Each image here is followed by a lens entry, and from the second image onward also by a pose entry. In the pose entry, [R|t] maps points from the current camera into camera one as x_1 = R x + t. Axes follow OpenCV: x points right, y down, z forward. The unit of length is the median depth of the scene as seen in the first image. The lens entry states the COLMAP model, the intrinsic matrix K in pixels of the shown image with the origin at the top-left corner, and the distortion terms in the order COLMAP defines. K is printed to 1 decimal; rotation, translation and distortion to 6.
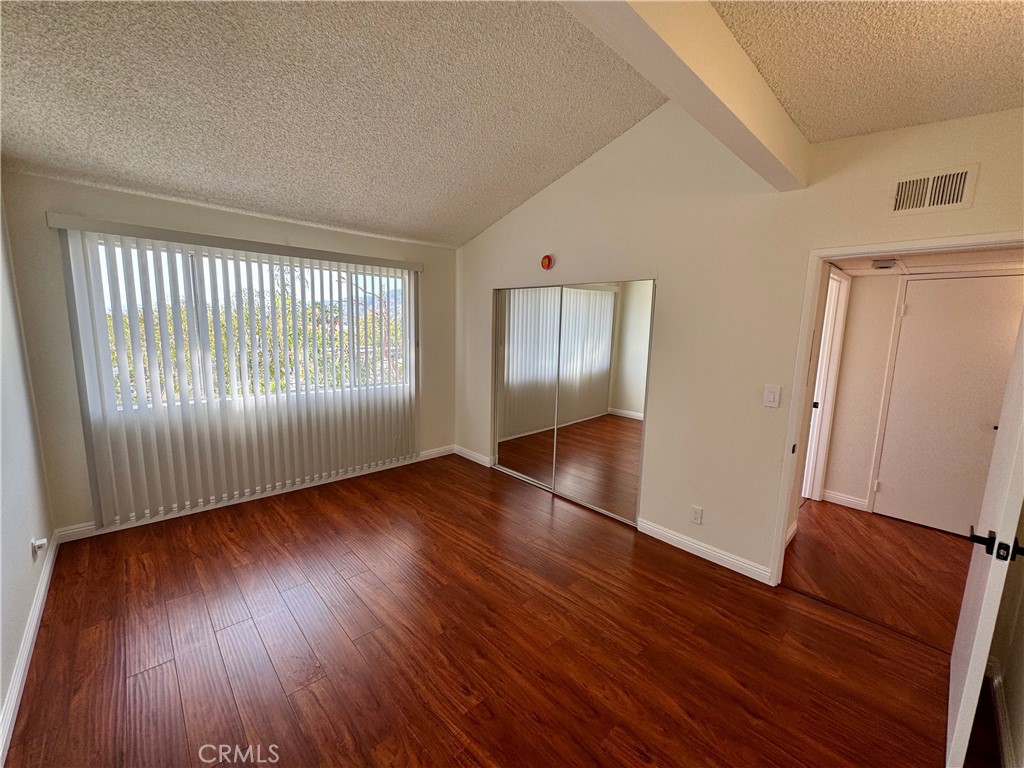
lens RADIAL K [[409.5, 0, 516.1], [0, 409.5, 387.2], [0, 0, 1]] dist [-0.003060, 0.000955]
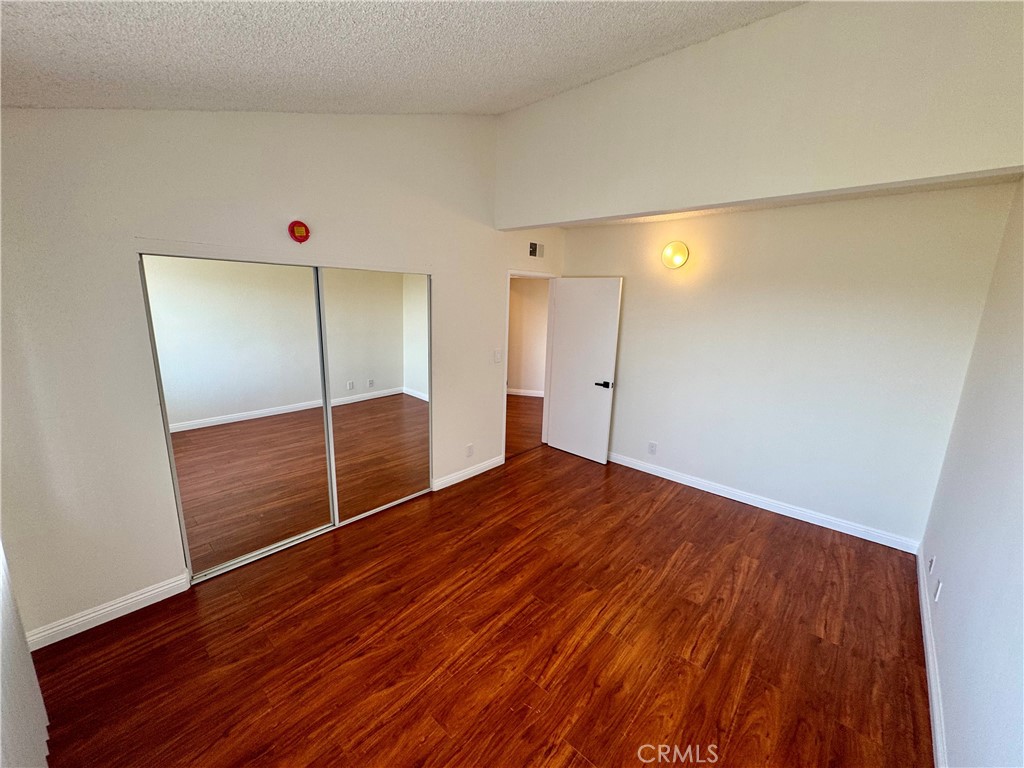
lens RADIAL K [[409.5, 0, 516.4], [0, 409.5, 380.0], [0, 0, 1]] dist [-0.003060, 0.000955]
pose [[-0.069875, -0.226695, 0.971456, -0.964360], [0.123612, 0.964363, 0.233931, -0.247285], [-0.989867, 0.136429, -0.039363, 0.963502]]
